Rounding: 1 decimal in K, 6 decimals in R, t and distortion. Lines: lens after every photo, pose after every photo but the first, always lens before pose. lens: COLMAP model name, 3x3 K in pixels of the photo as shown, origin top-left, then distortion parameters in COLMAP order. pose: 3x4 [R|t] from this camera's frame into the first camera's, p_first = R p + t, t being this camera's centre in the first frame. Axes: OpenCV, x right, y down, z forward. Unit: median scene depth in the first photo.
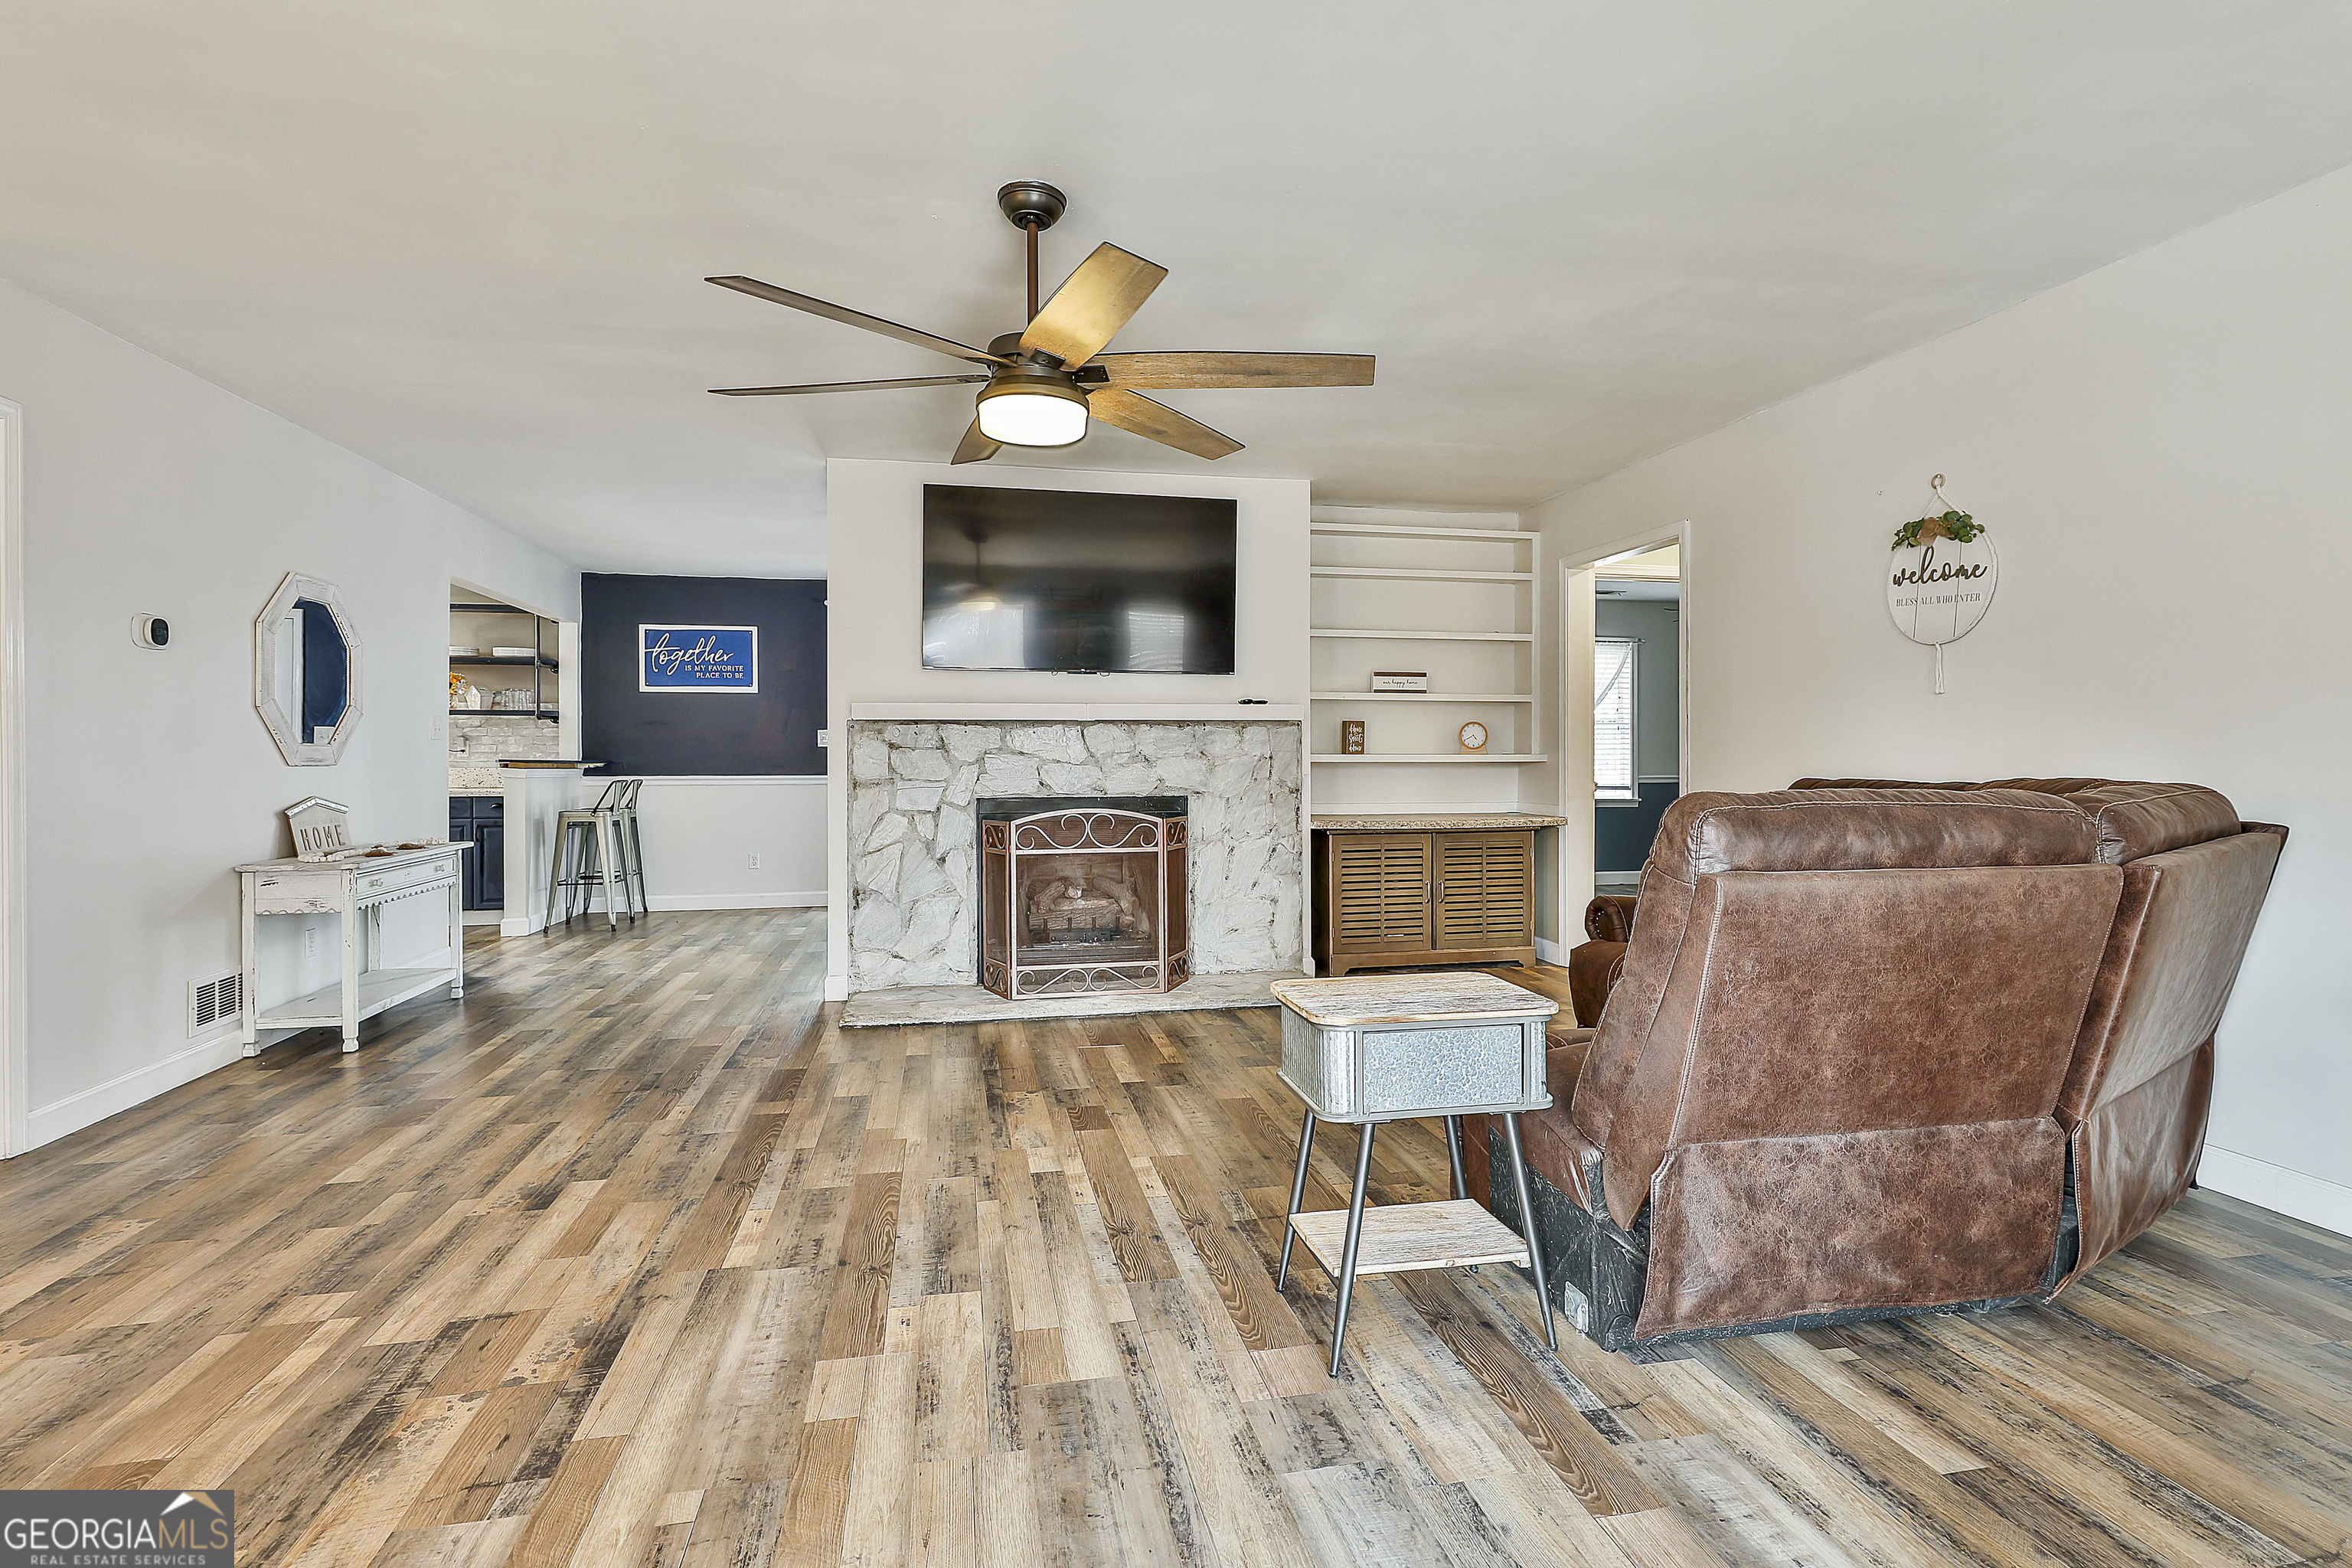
lens RADIAL K [[1129.0, 0, 1171.4], [0, 1129.0, 766.2], [0, 0, 1]] dist [-0.004638, 0.003032]
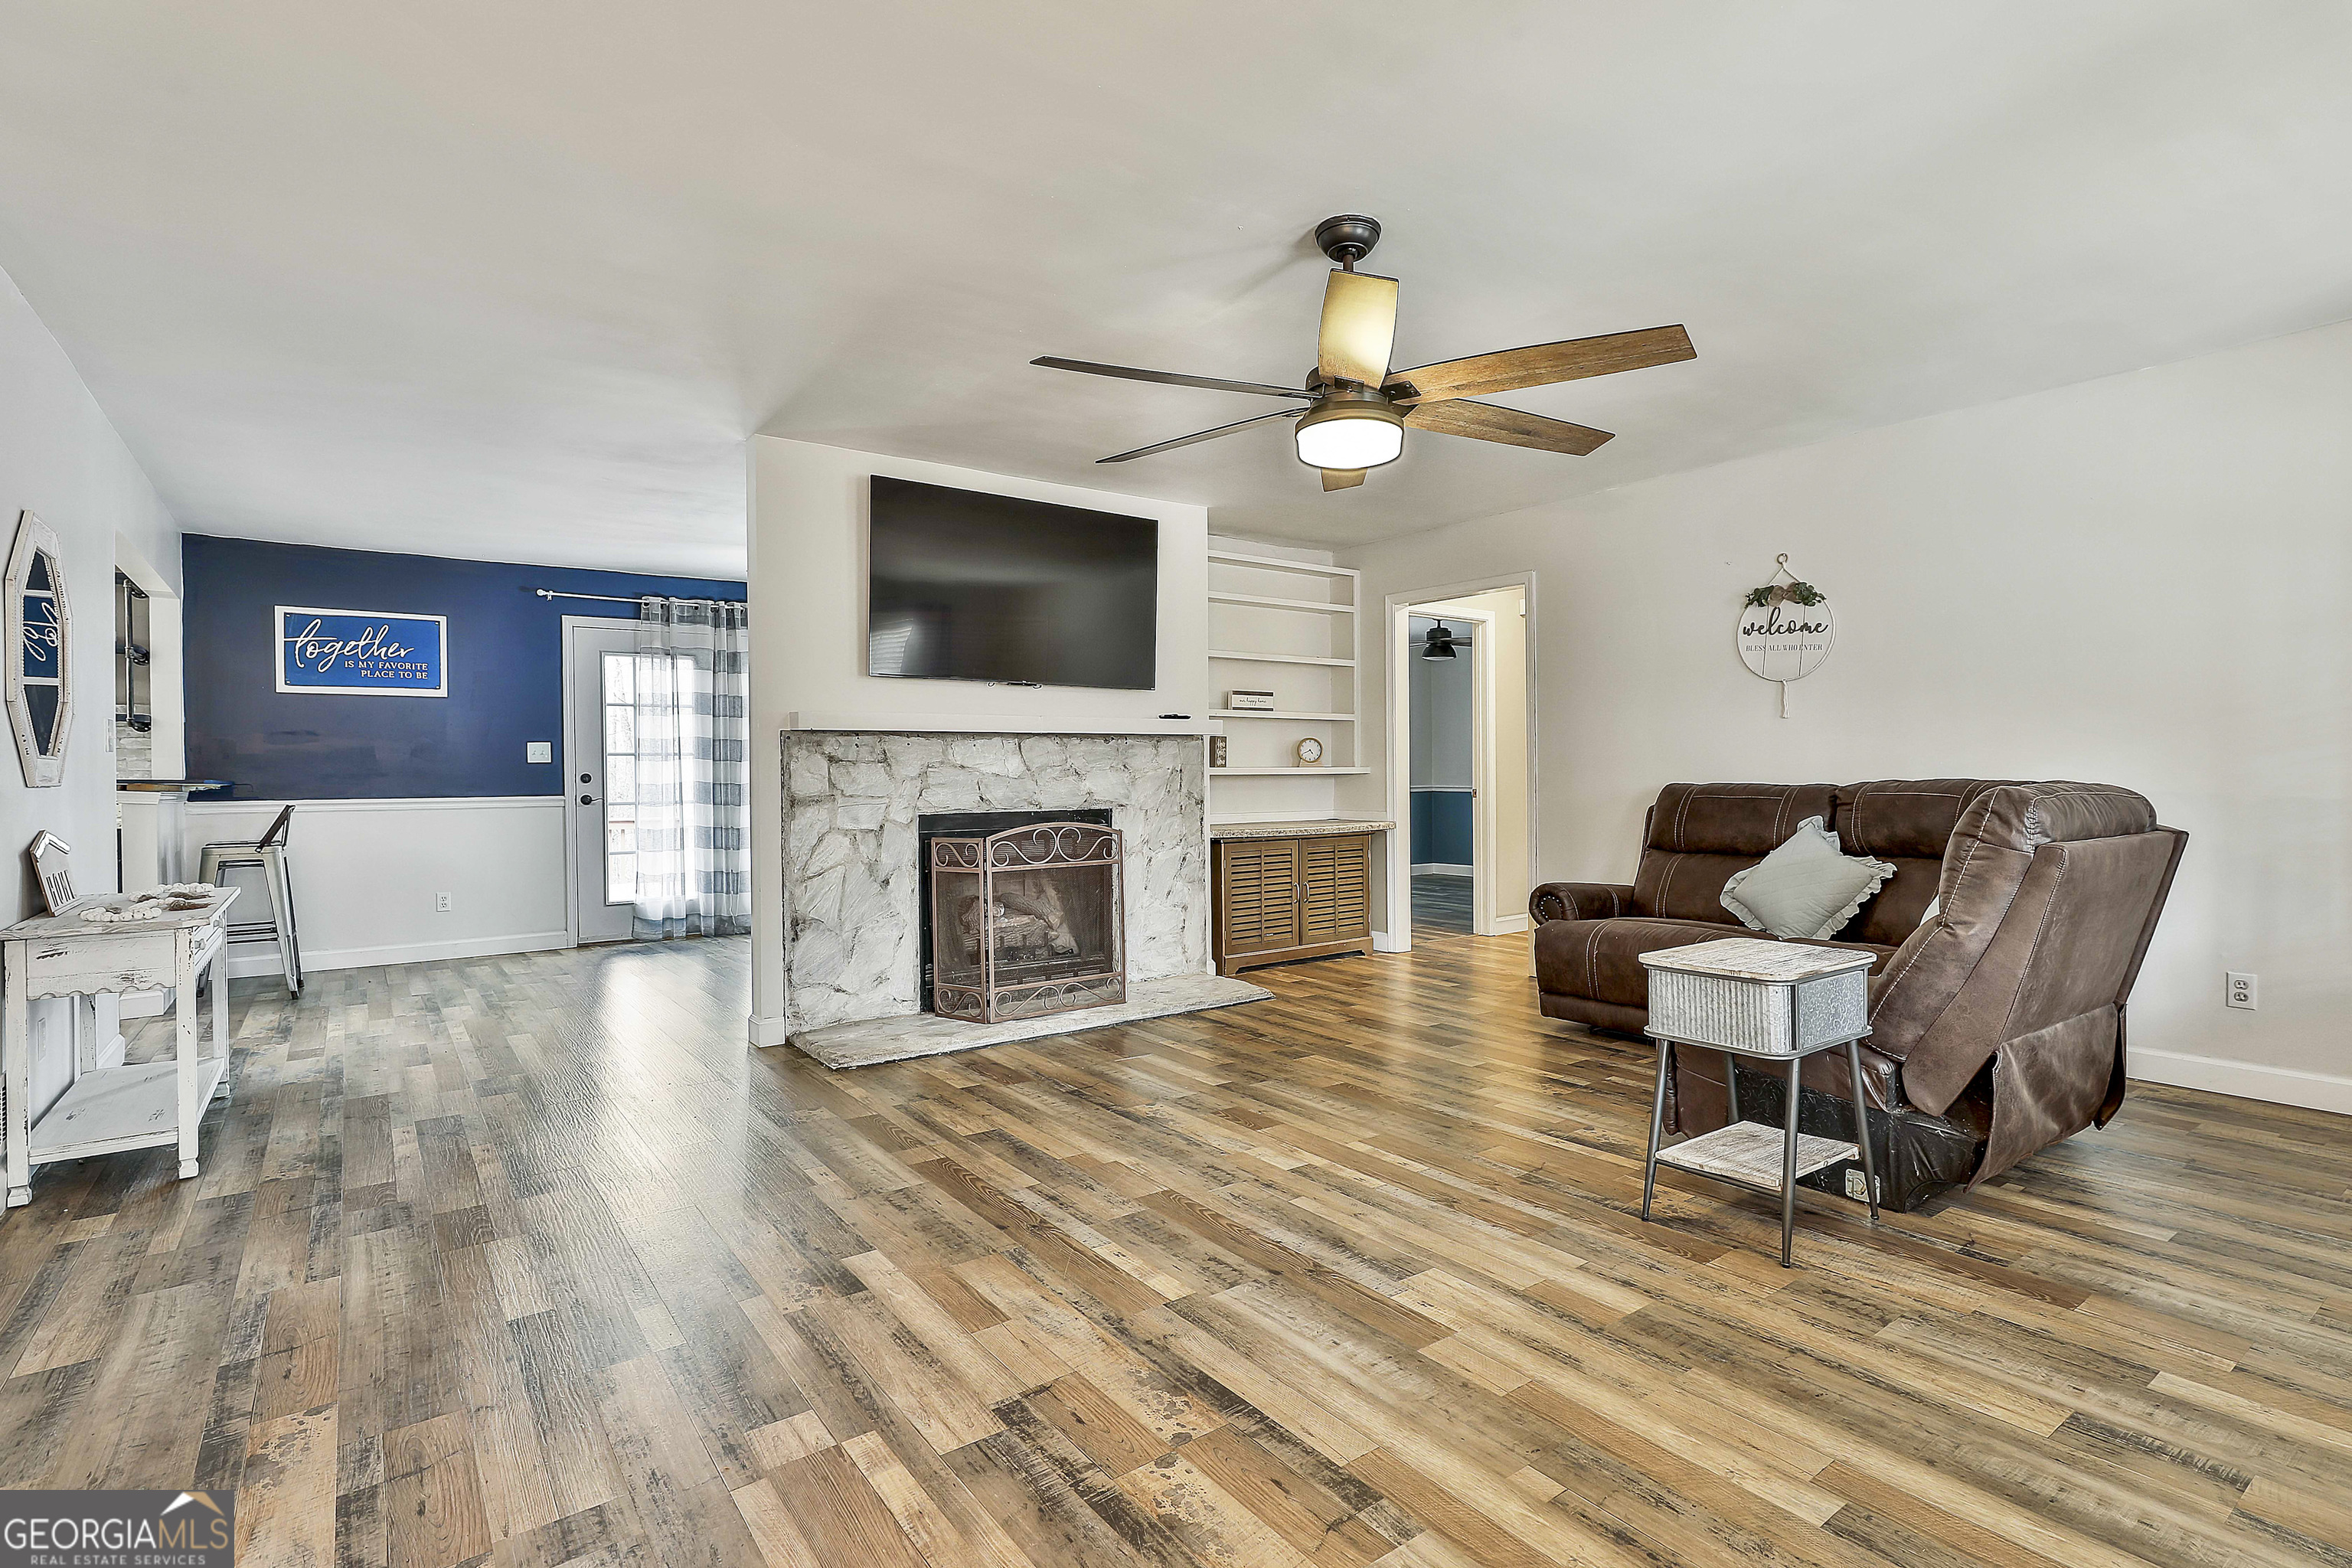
lens RADIAL K [[1129.0, 0, 1162.8], [0, 1129.0, 785.5], [0, 0, 1]] dist [-0.004638, 0.003032]
pose [[0.911023, -0.010142, 0.412230, -0.452834], [0.009478, 0.999948, 0.003656, 0.002855], [-0.412246, 0.000577, 0.911072, 0.075019]]
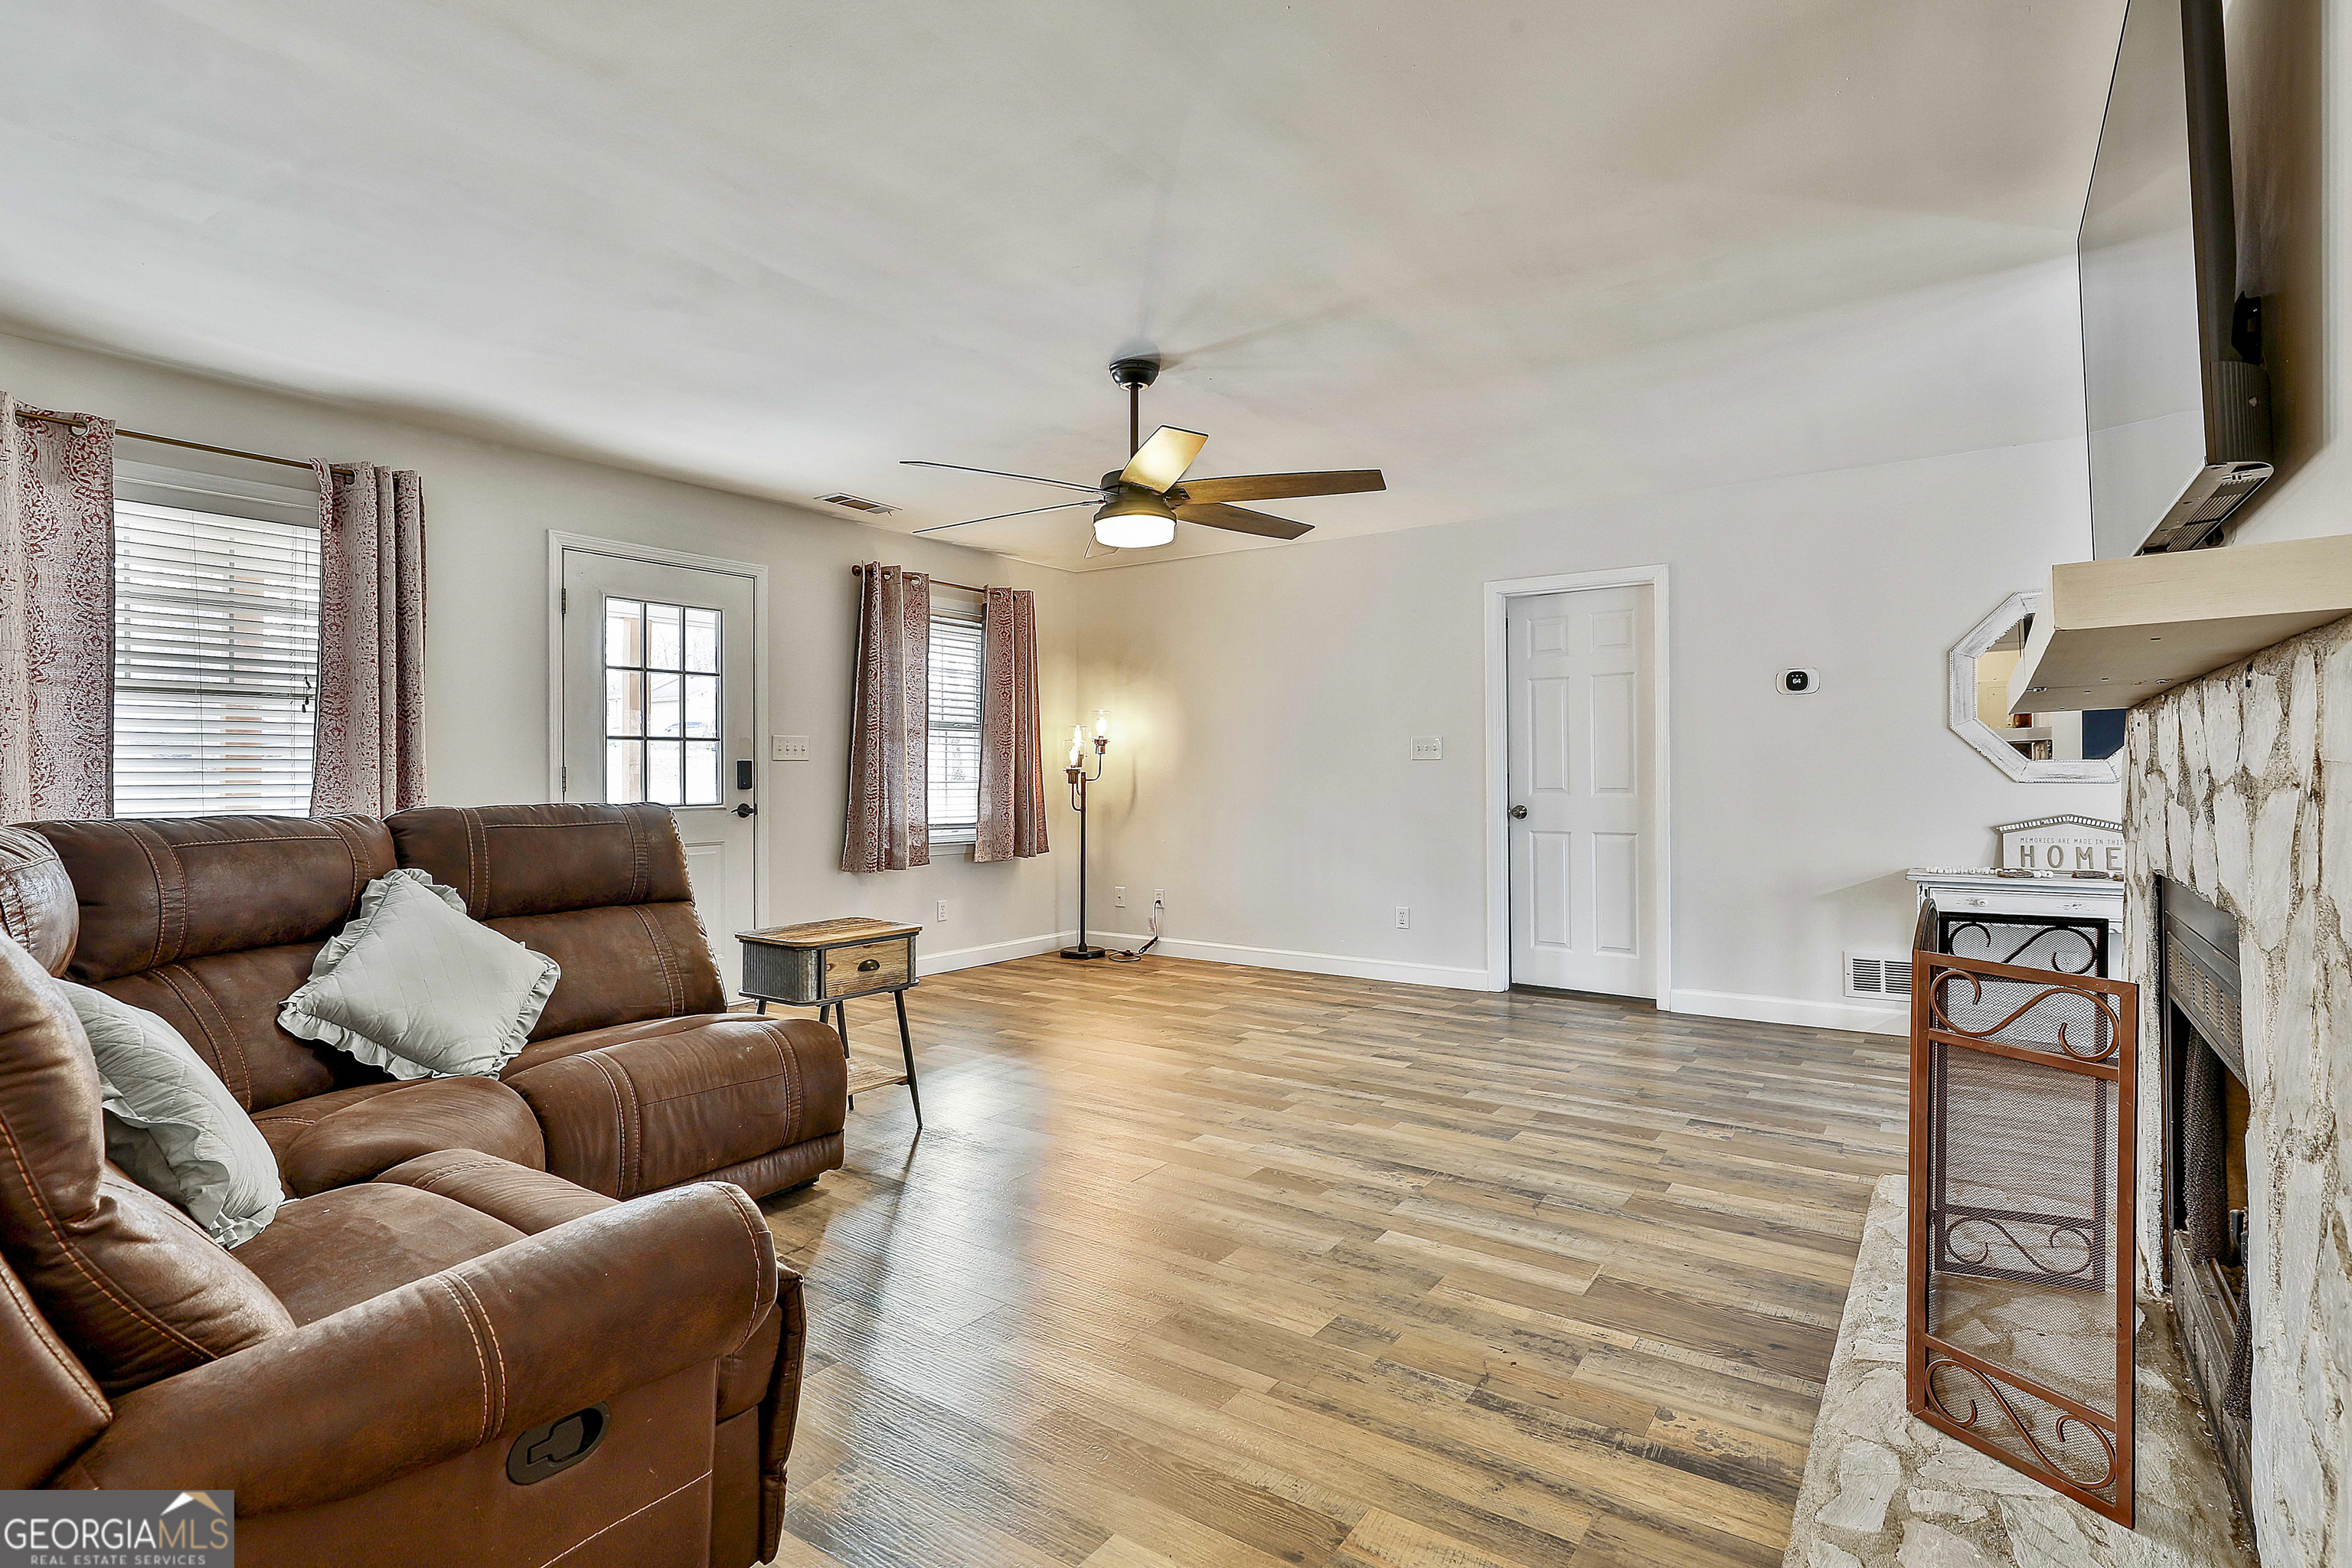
lens RADIAL K [[1129.0, 0, 1177.1], [0, 1129.0, 771.2], [0, 0, 1]] dist [-0.004638, 0.003032]
pose [[-0.720101, 0.004752, -0.693853, 0.493842], [-0.000162, 0.999975, 0.007017, -0.017354], [0.693870, 0.005165, -0.720082, 1.271650]]
